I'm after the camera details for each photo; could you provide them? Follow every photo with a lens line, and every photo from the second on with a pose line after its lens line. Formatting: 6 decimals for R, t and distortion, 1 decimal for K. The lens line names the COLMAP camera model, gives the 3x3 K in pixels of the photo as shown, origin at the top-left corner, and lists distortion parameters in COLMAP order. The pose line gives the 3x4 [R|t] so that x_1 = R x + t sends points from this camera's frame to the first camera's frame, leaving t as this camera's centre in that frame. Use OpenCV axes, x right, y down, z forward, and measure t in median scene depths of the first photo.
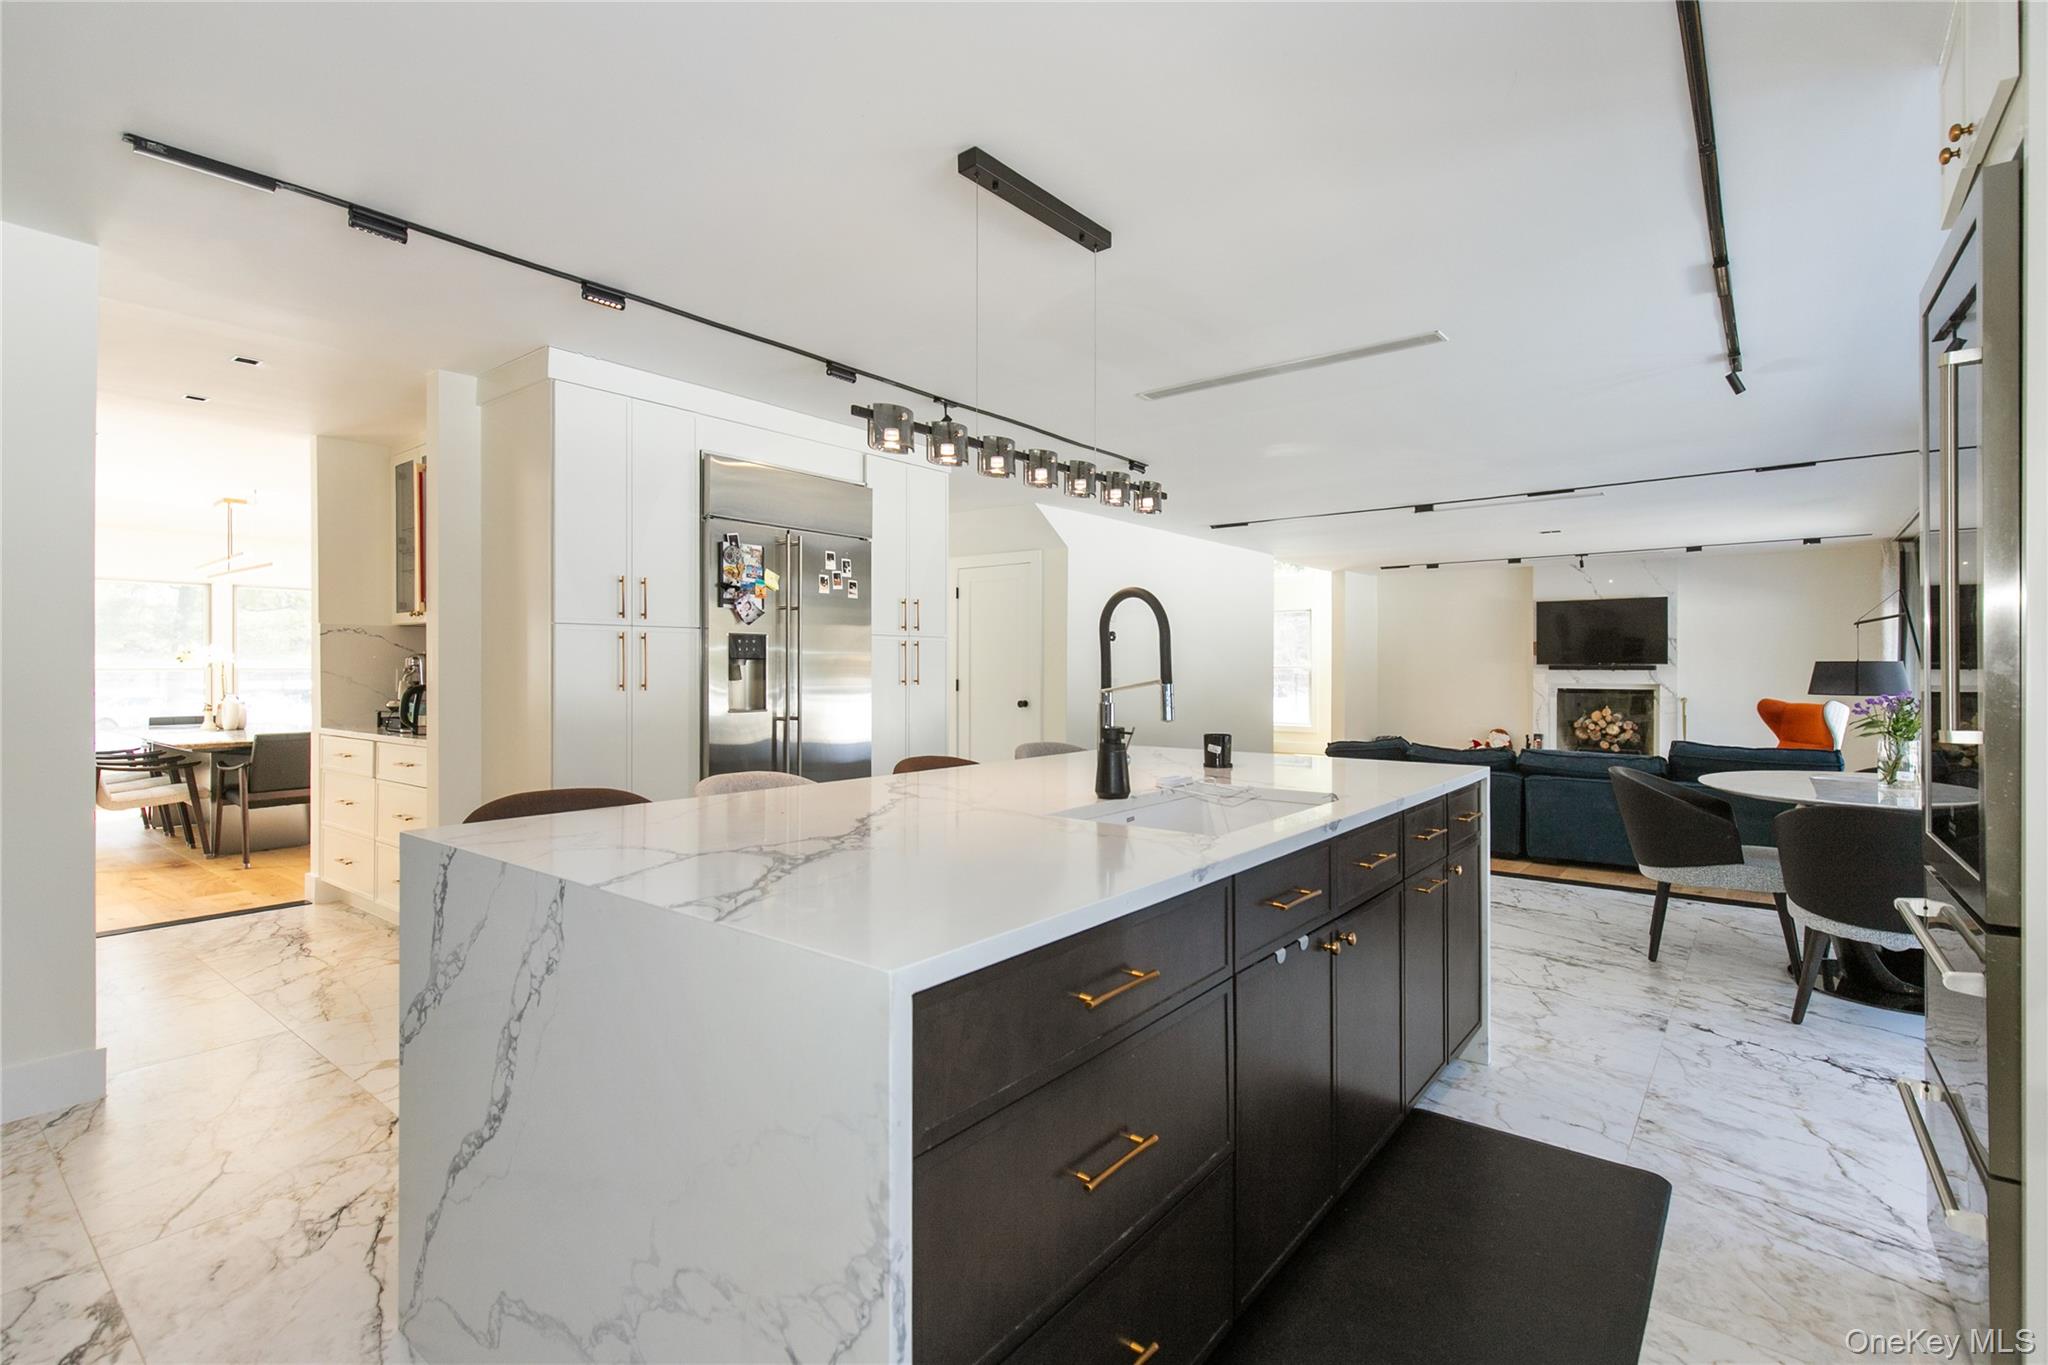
lens RADIAL K [[944.5, 0, 1027.1], [0, 944.5, 669.8], [0, 0, 1]] dist [-0.001436, -0.000149]
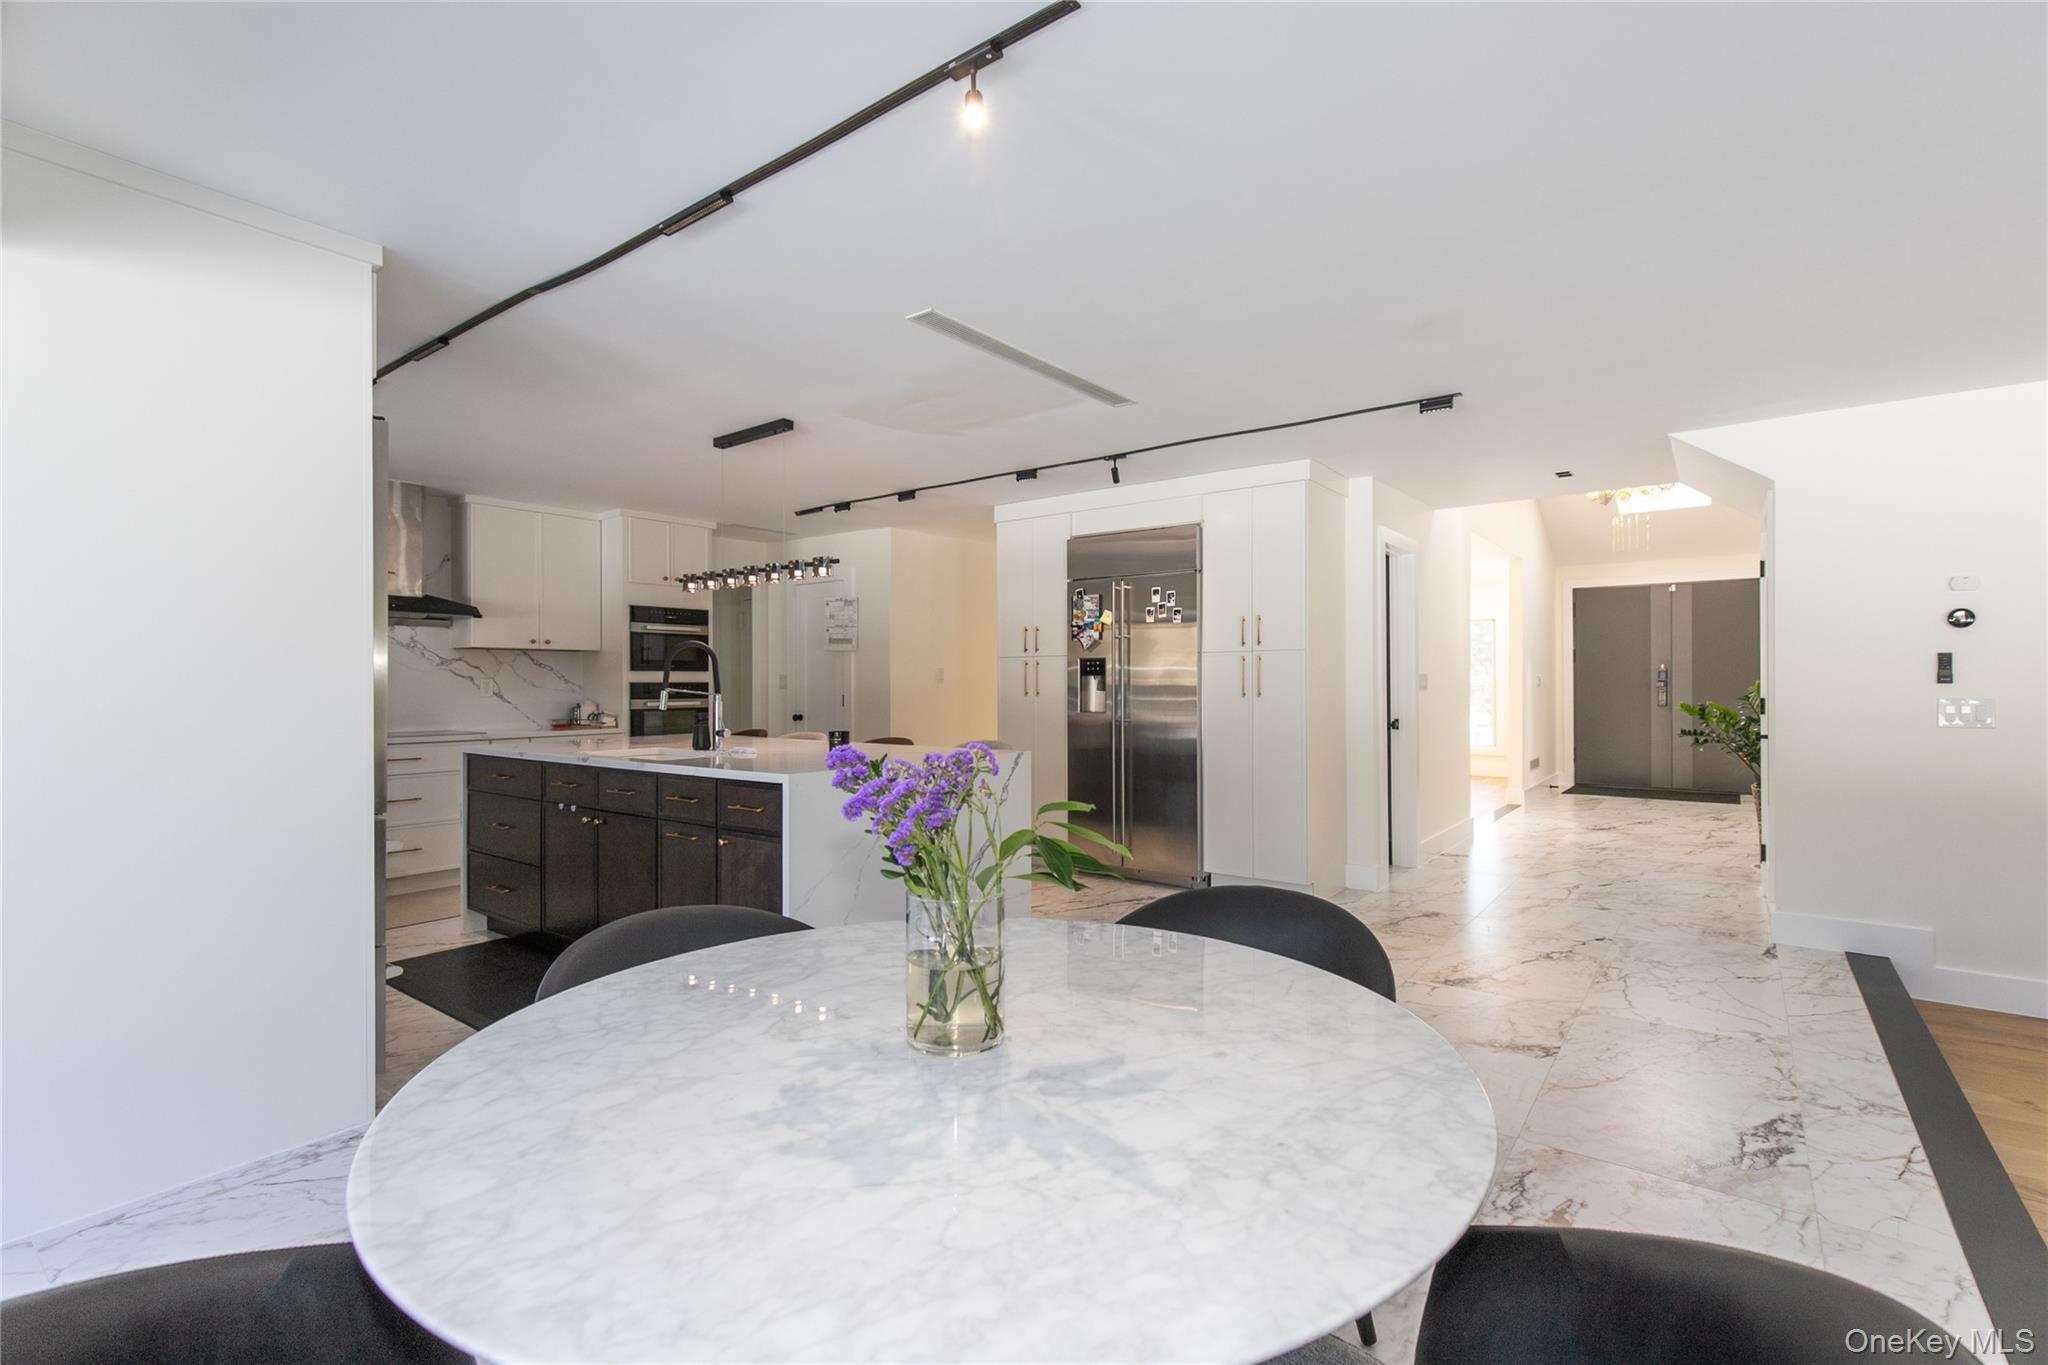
lens RADIAL K [[935.1, 0, 1040.7], [0, 935.1, 688.6], [0, 0, 1]] dist [0.016516, -0.000150]
pose [[0.028893, 0.005152, -0.999569, 1.083464], [0.001846, 0.999985, 0.005208, 0.000198], [0.999581, -0.001995, 0.028883, 0.873025]]
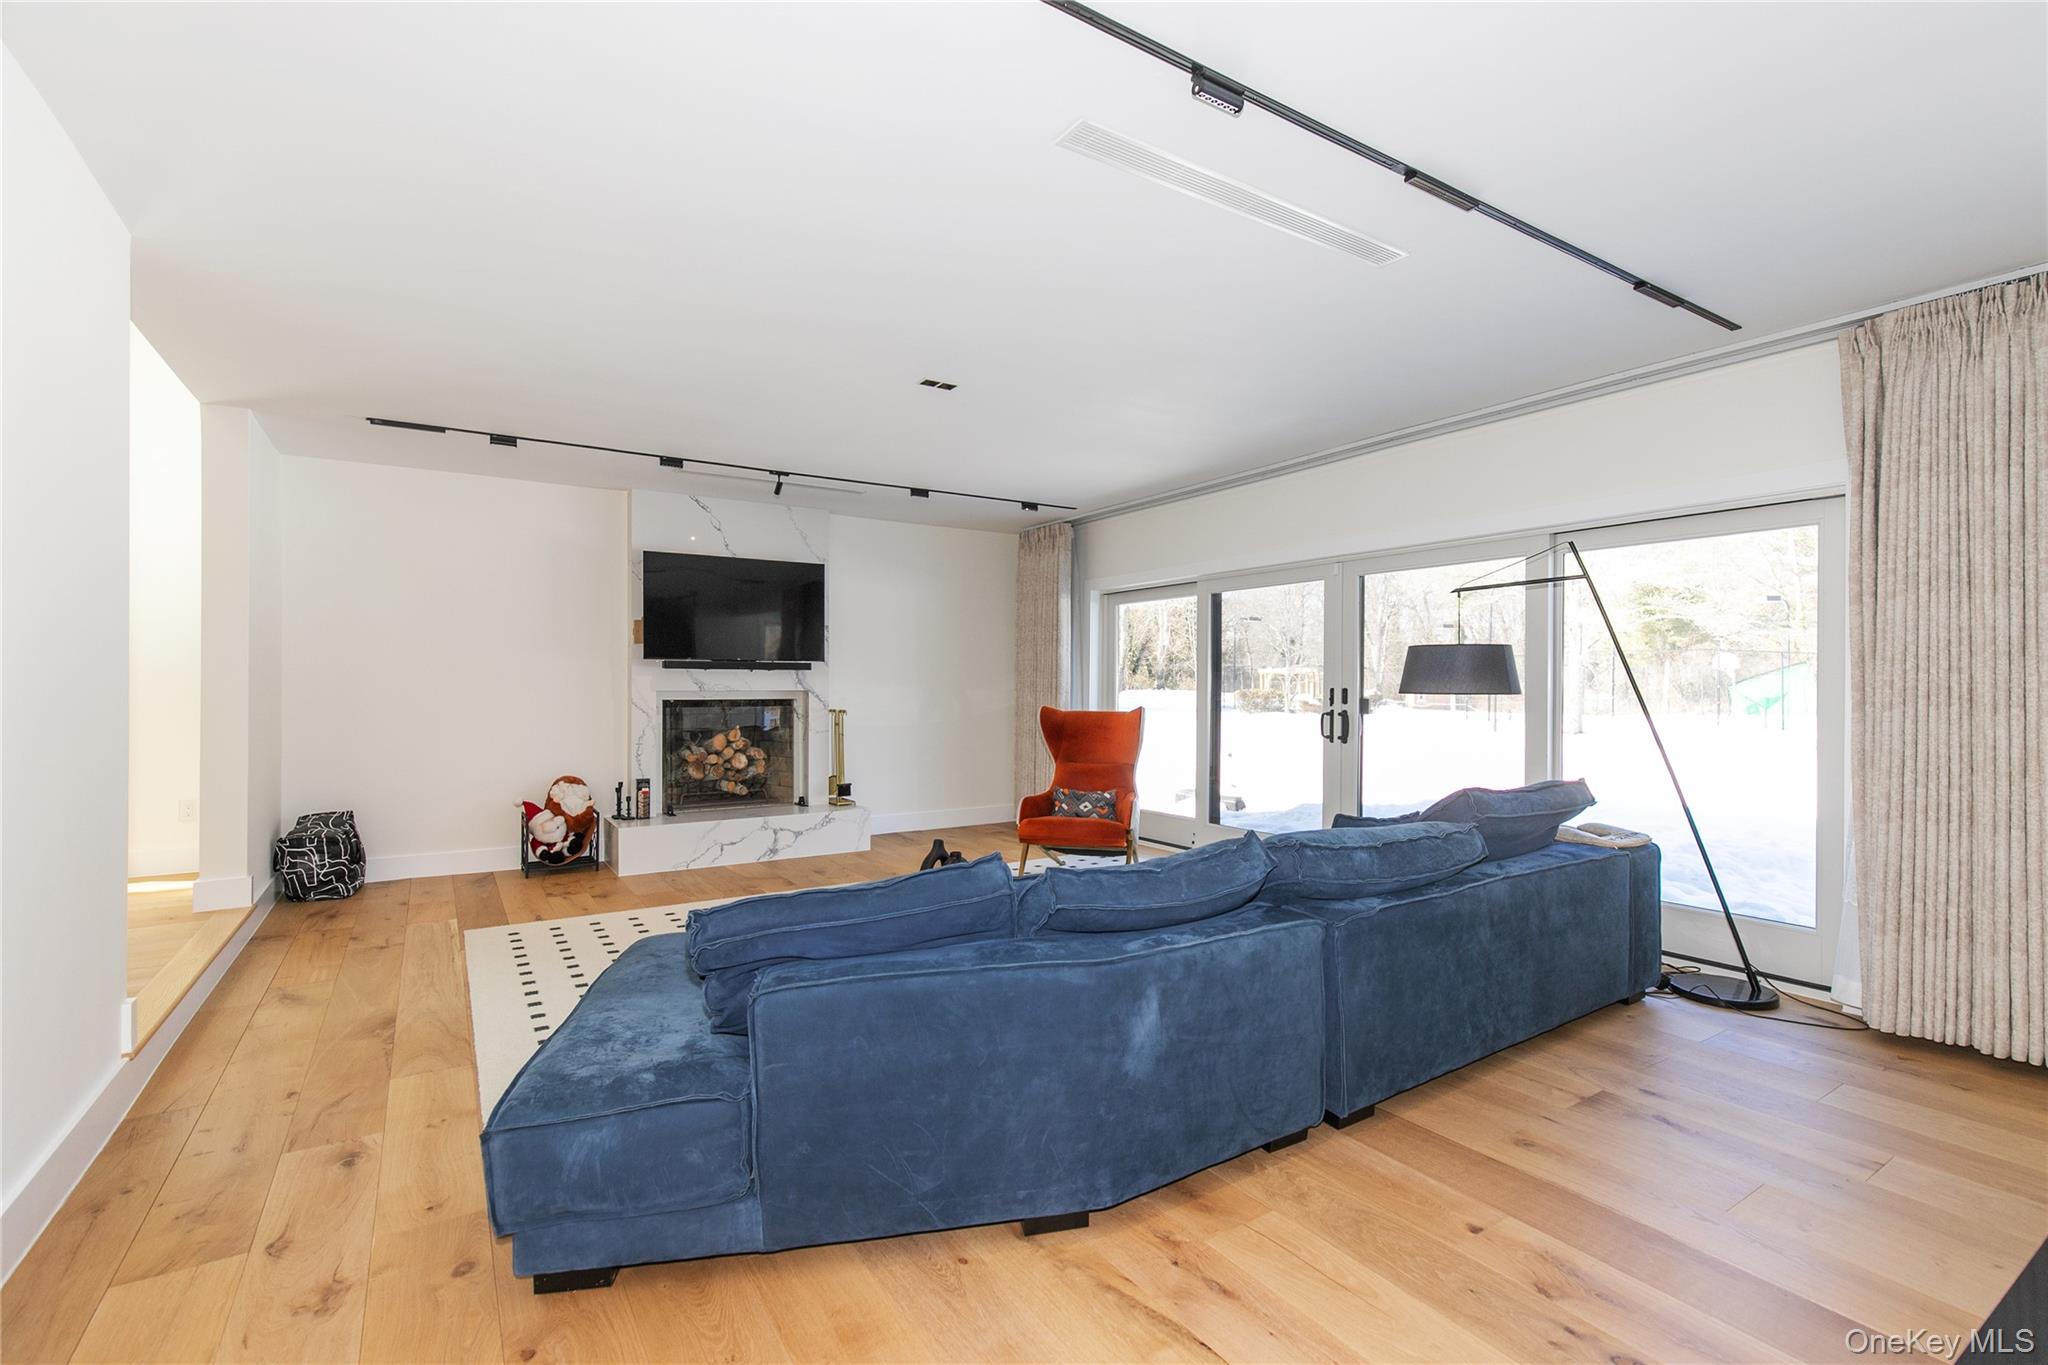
lens RADIAL K [[927.1, 0, 1031.9], [0, 927.1, 679.4], [0, 0, 1]] dist [0.006405, -0.000199]
pose [[0.321304, 0.009712, 0.946926, 0.210112], [-0.002351, 0.999953, -0.009458, 0.032919], [-0.946973, 0.000812, 0.321312, 1.597988]]
